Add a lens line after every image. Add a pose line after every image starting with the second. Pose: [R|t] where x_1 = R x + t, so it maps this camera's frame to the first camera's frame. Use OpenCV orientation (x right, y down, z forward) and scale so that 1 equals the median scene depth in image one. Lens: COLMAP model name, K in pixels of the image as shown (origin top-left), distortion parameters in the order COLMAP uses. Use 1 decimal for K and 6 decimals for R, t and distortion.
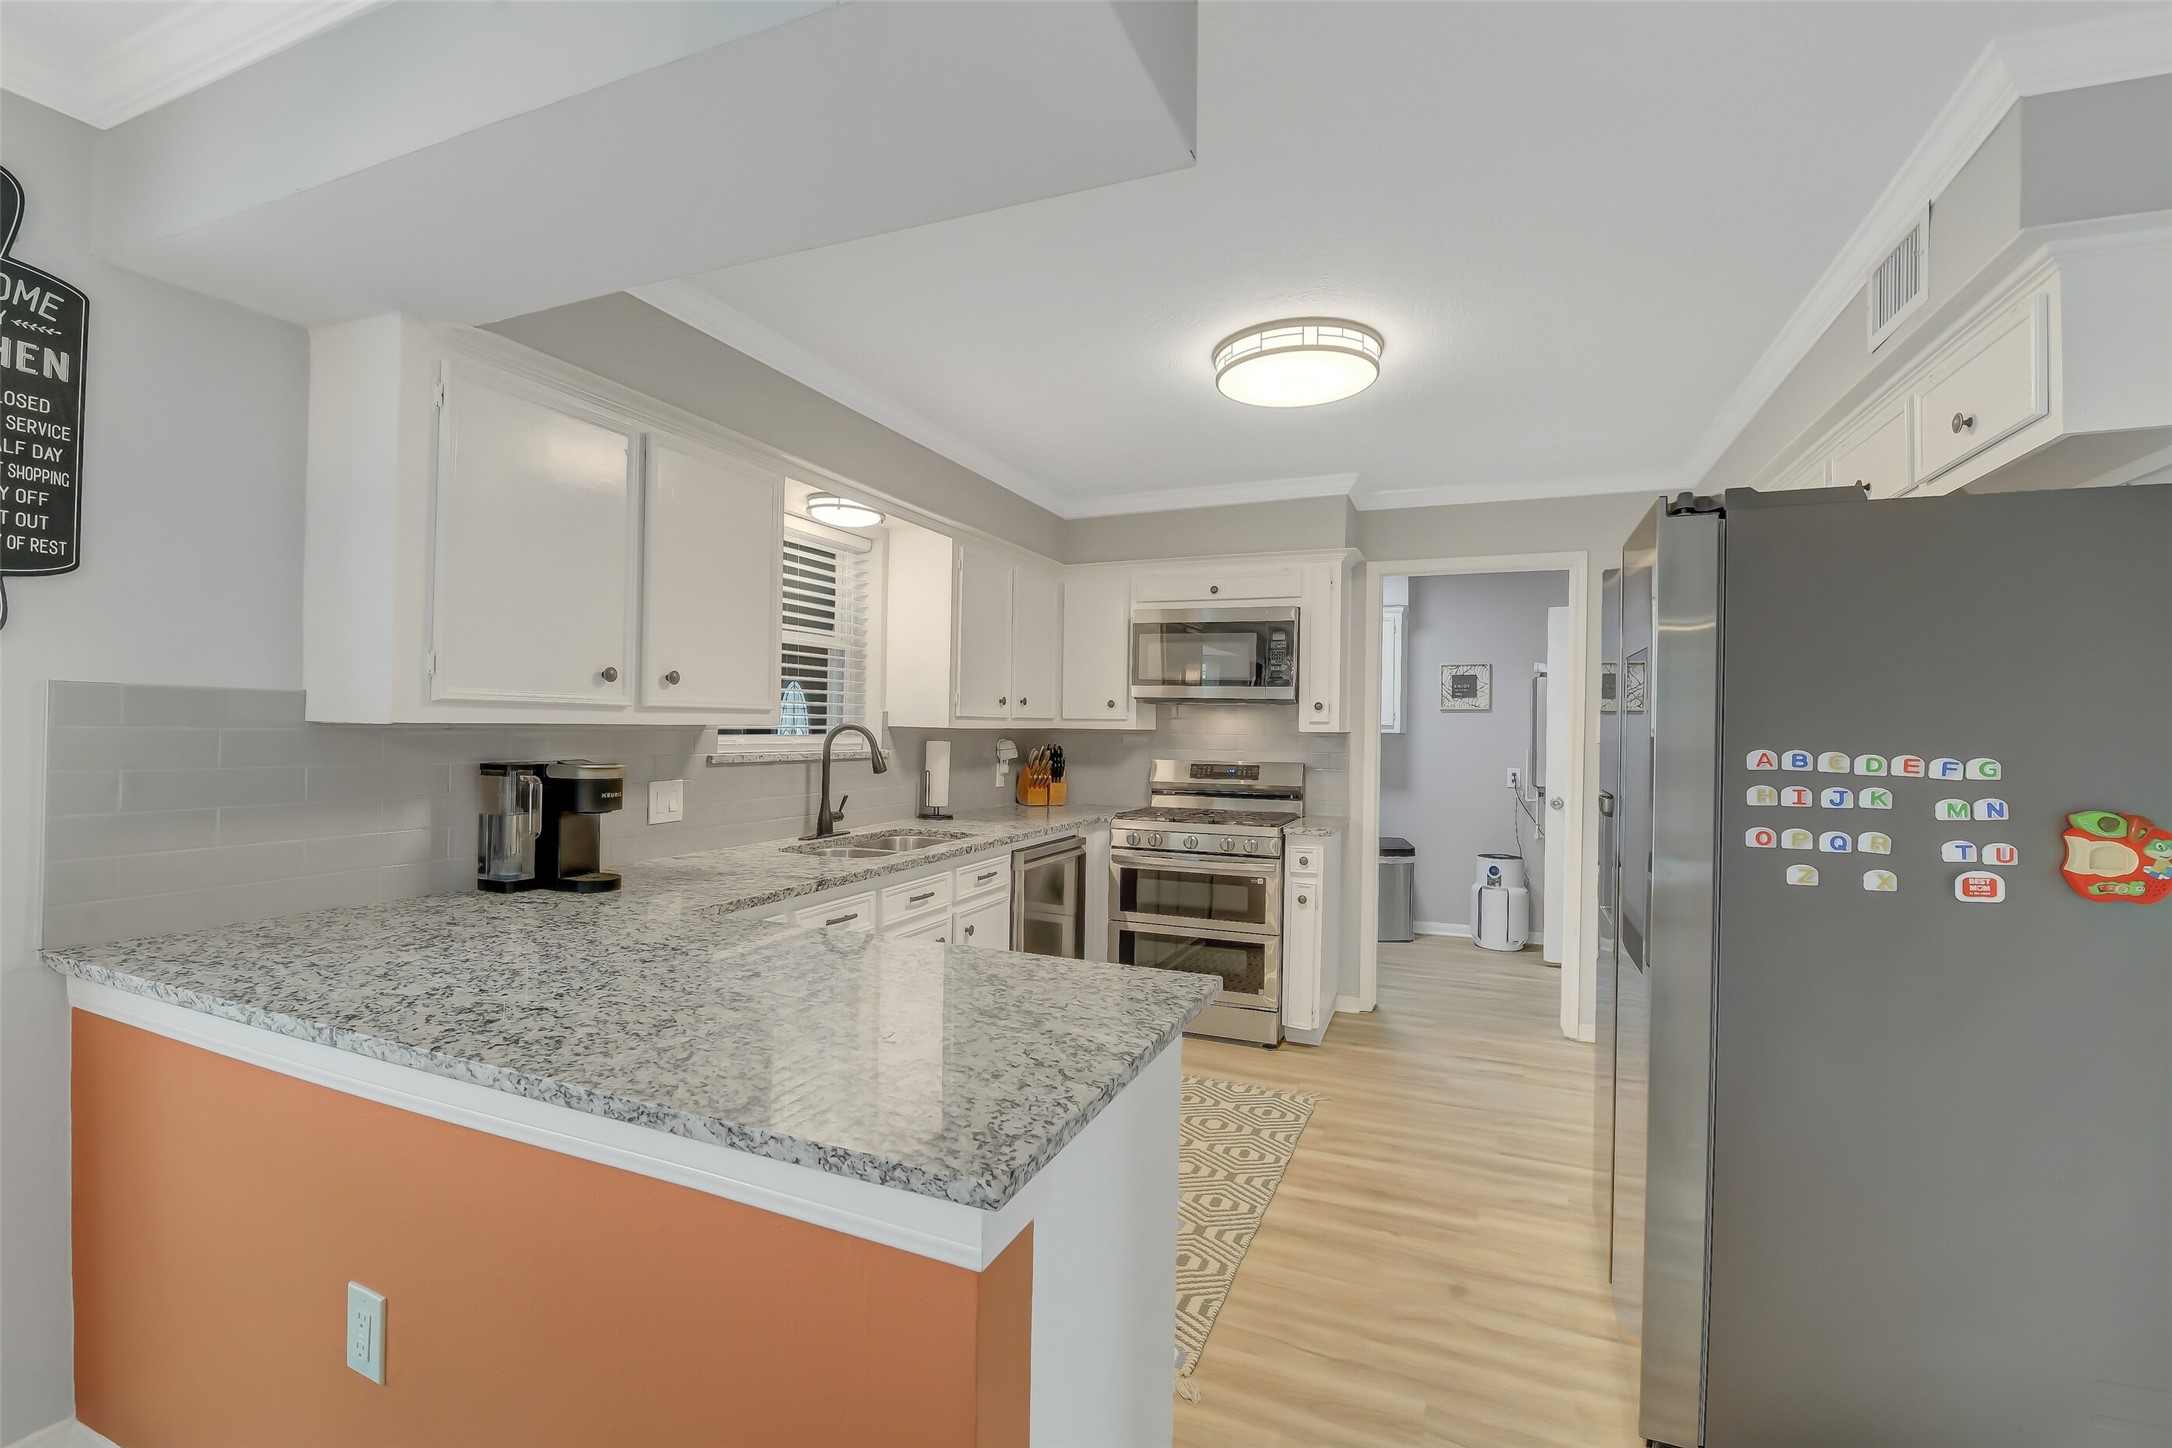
lens RADIAL K [[937.3, 0, 1089.9], [0, 937.3, 722.3], [0, 0, 1]] dist [-0.001483, -0.009773]
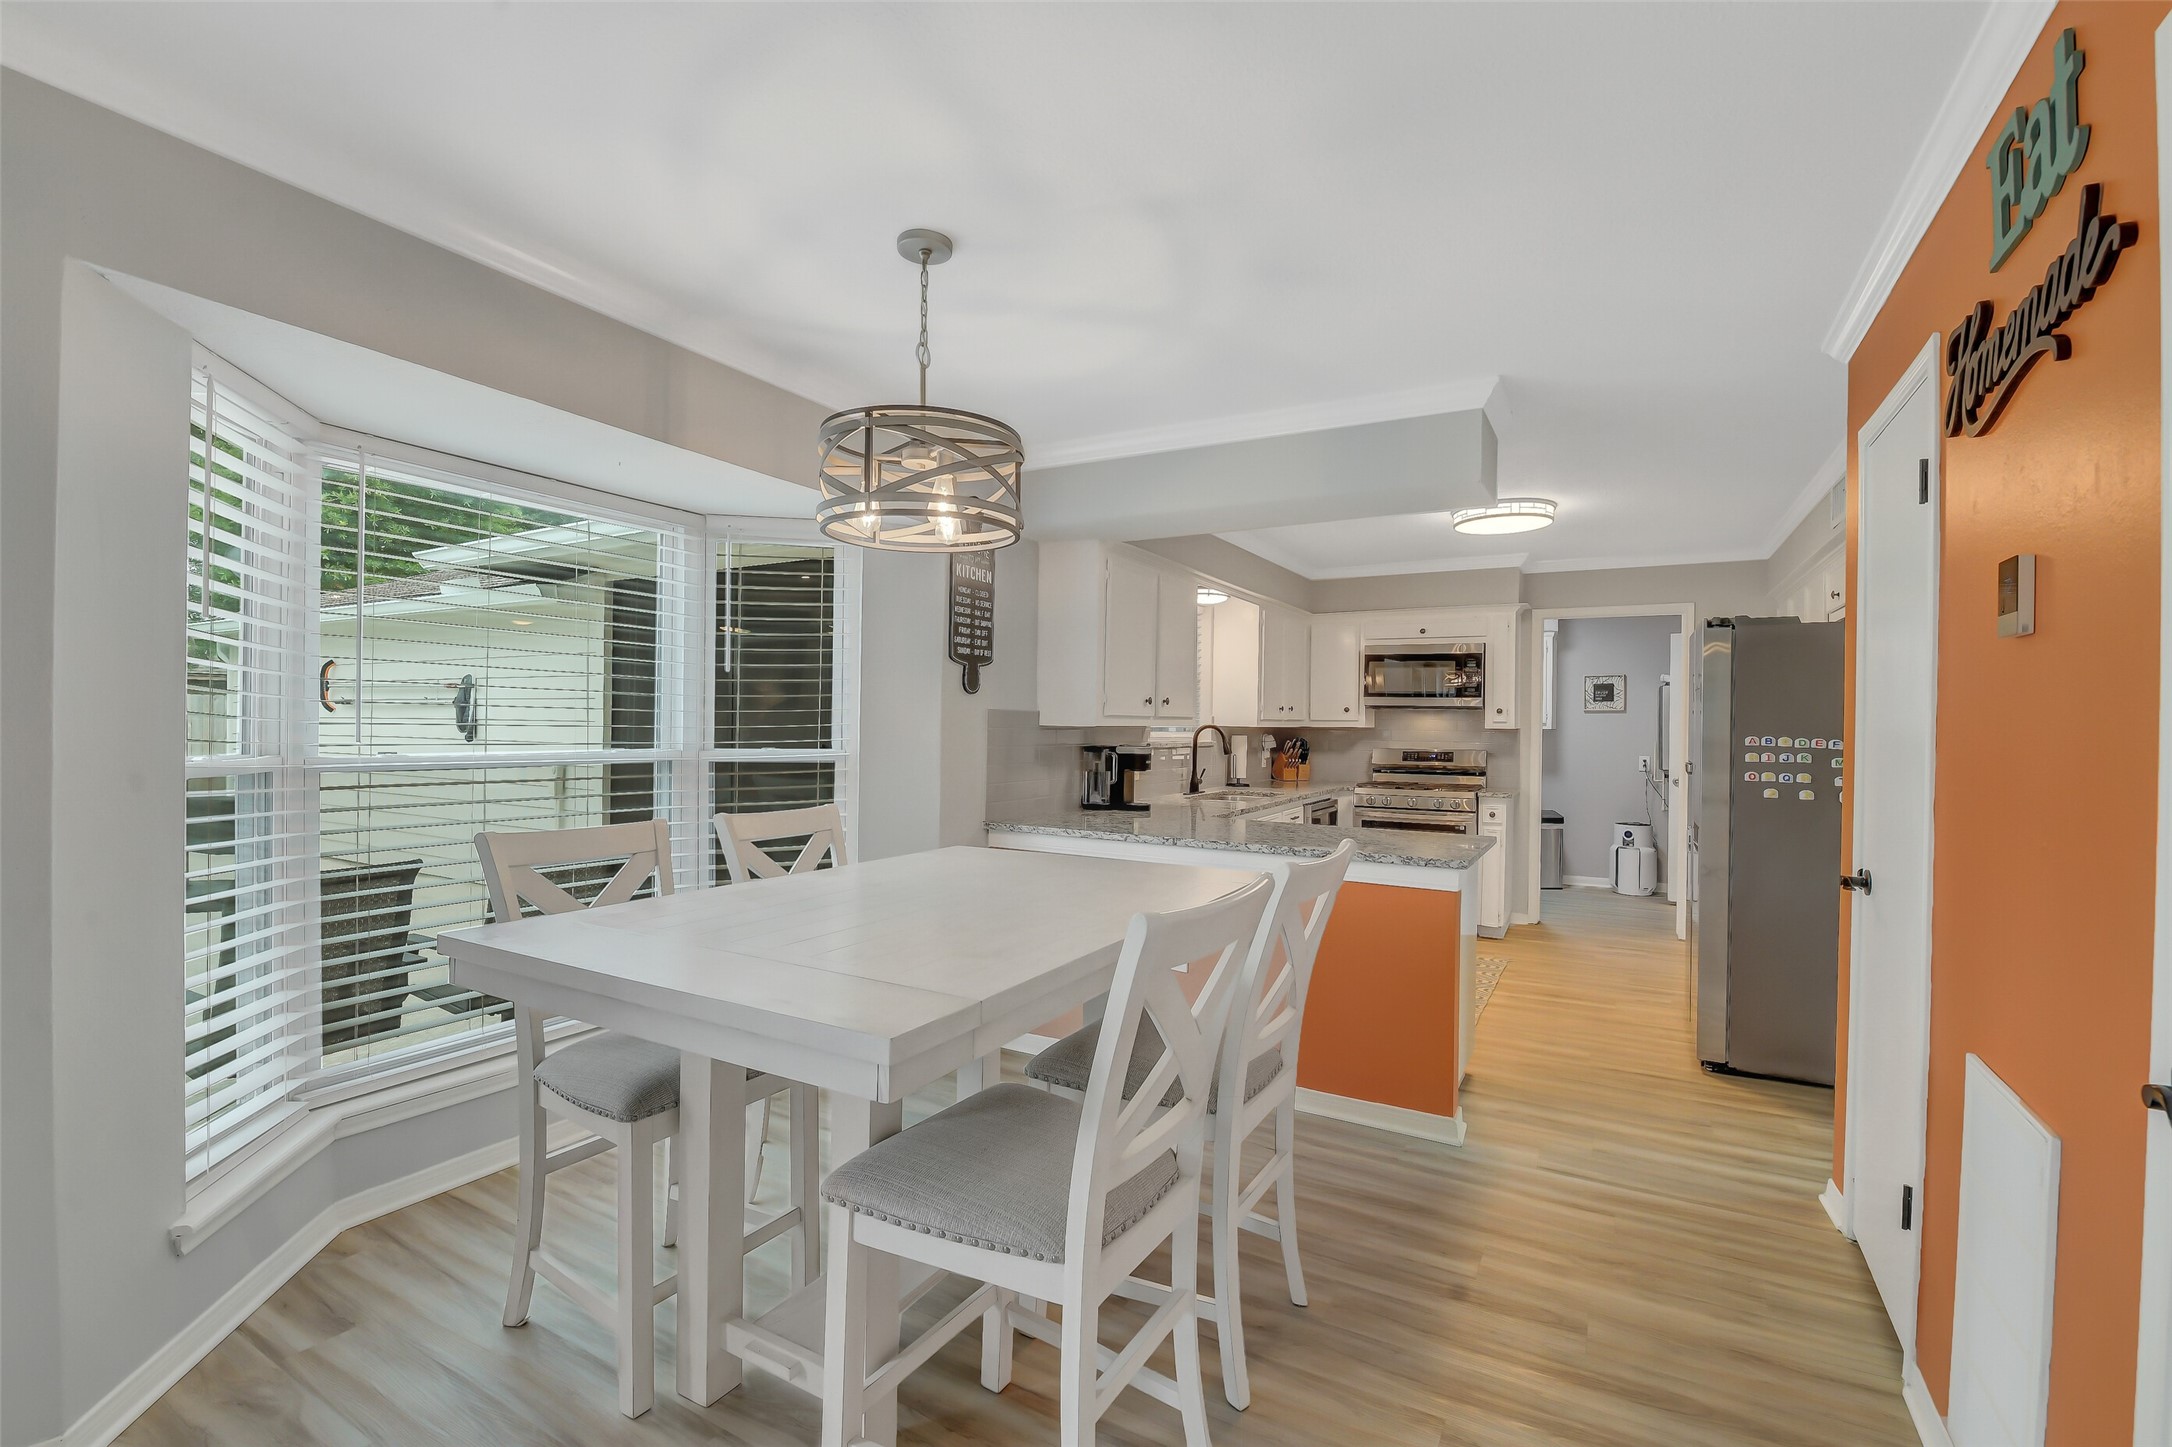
lens RADIAL K [[943.9, 0, 1086.0], [0, 943.9, 723.5], [0, 0, 1]] dist [-0.001311, -0.010551]
pose [[0.992932, -0.003849, -0.118624, -0.226656], [0.004357, 0.999982, 0.004018, -0.006539], [0.118606, -0.004506, 0.992931, -0.548106]]
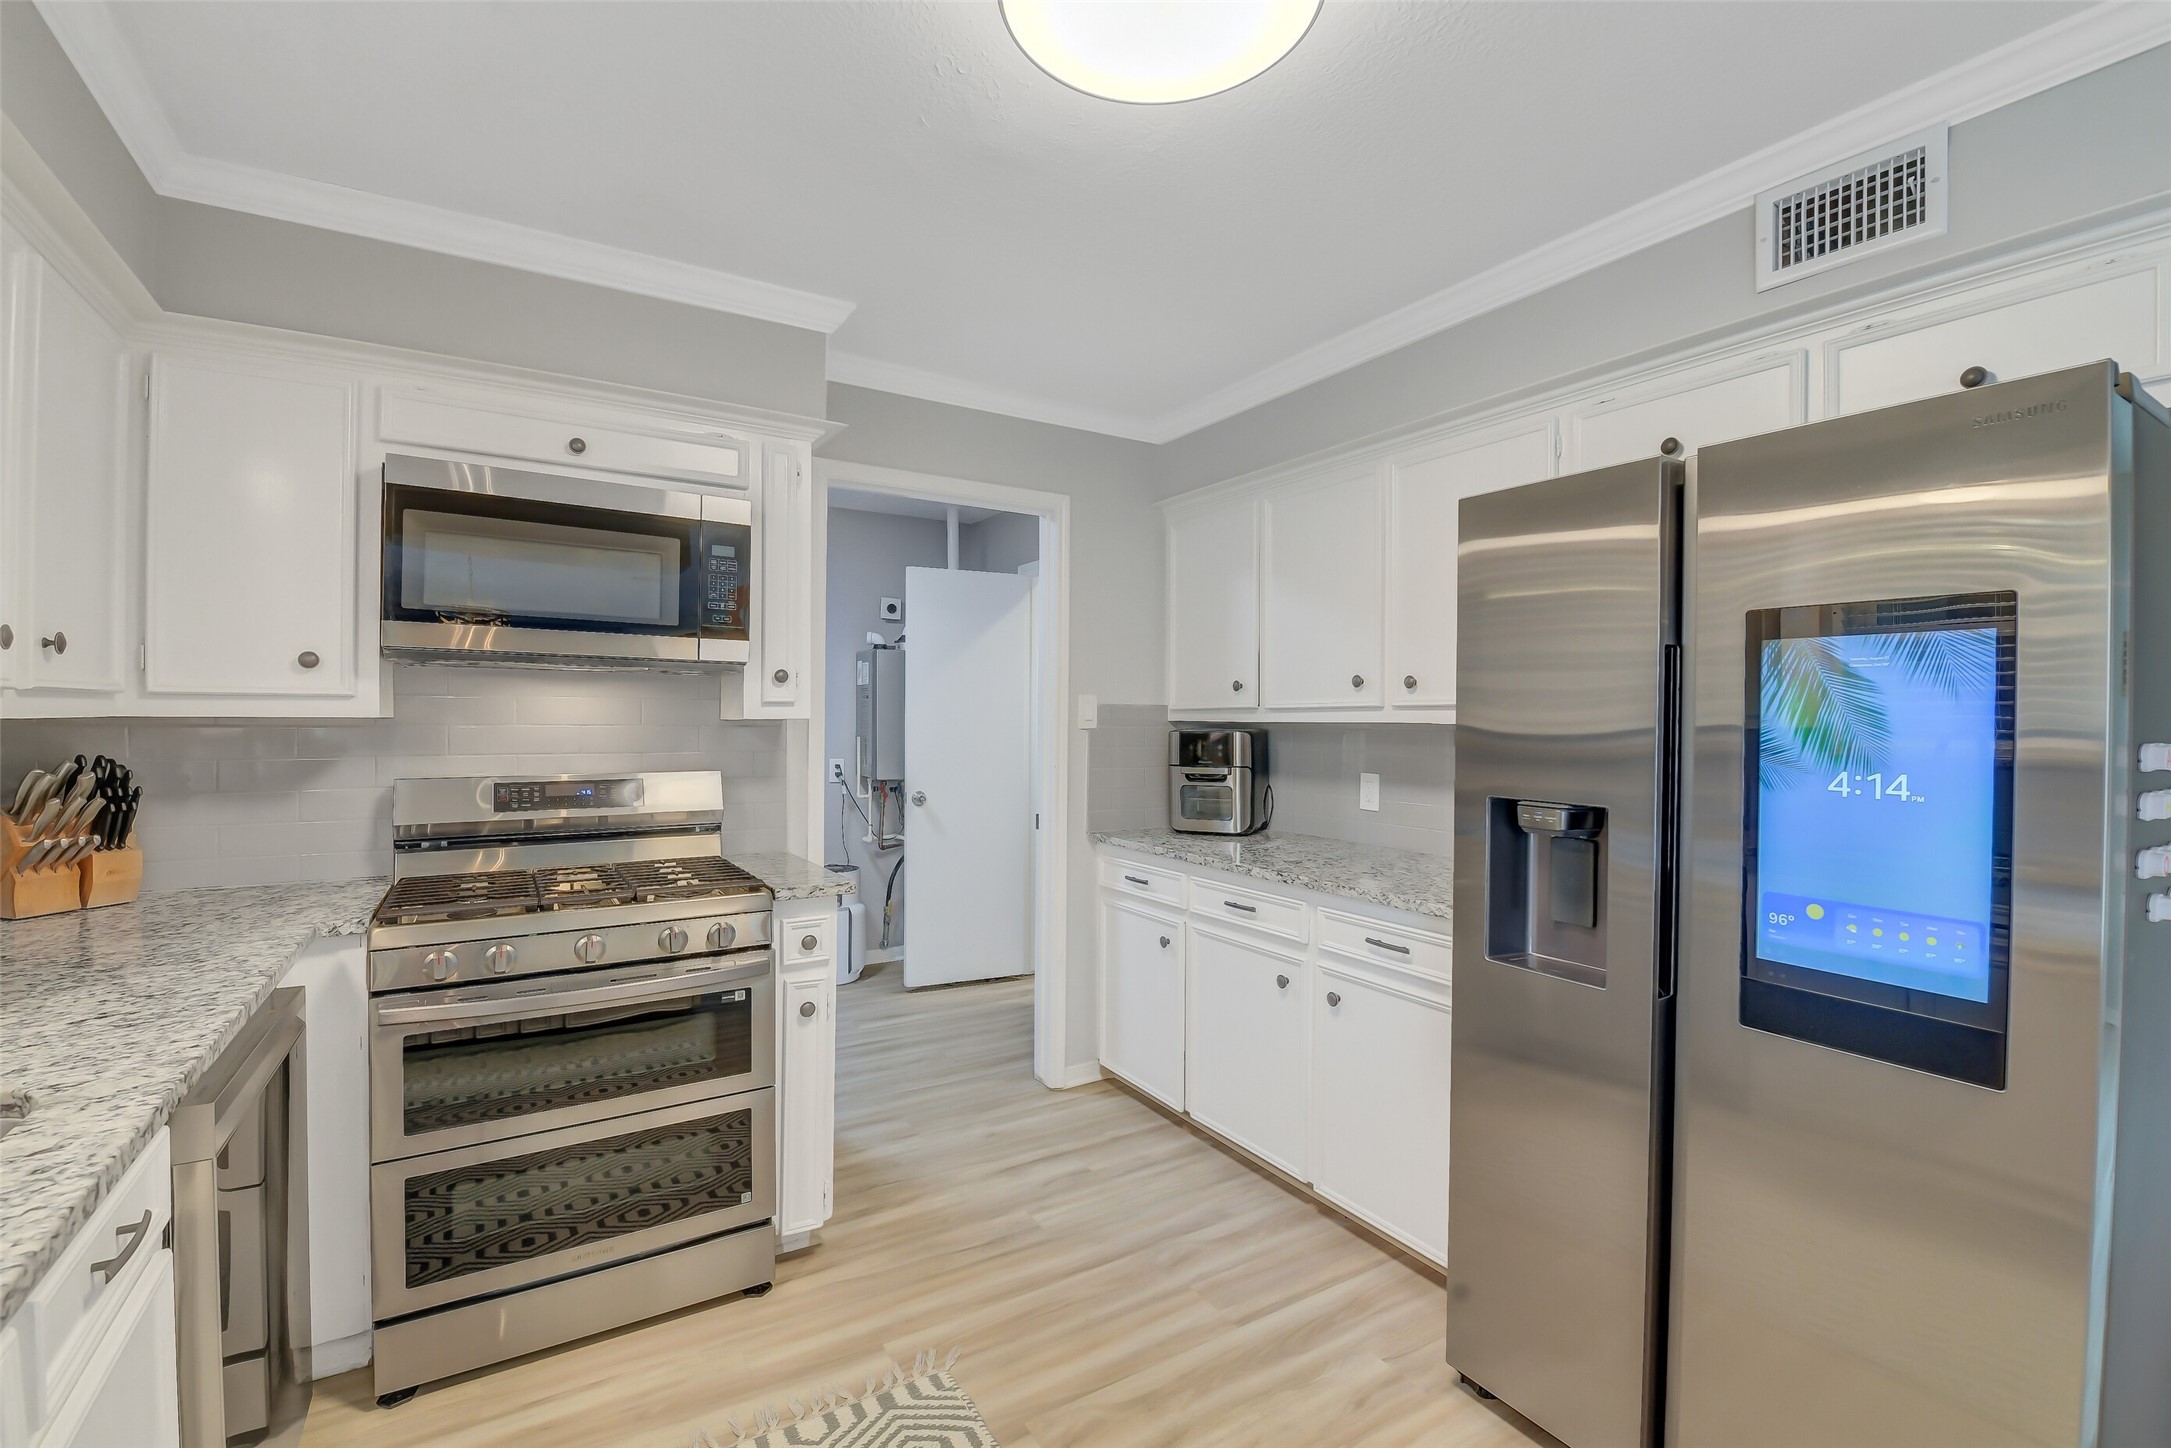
lens RADIAL K [[936.9, 0, 1089.4], [0, 936.9, 722.3], [0, 0, 1]] dist [-0.001483, -0.009773]
pose [[0.579361, -0.015036, 0.814933, -0.134155], [-0.001851, 0.999803, 0.019763, 0.000289], [-0.815069, -0.012958, 0.579219, 0.501310]]
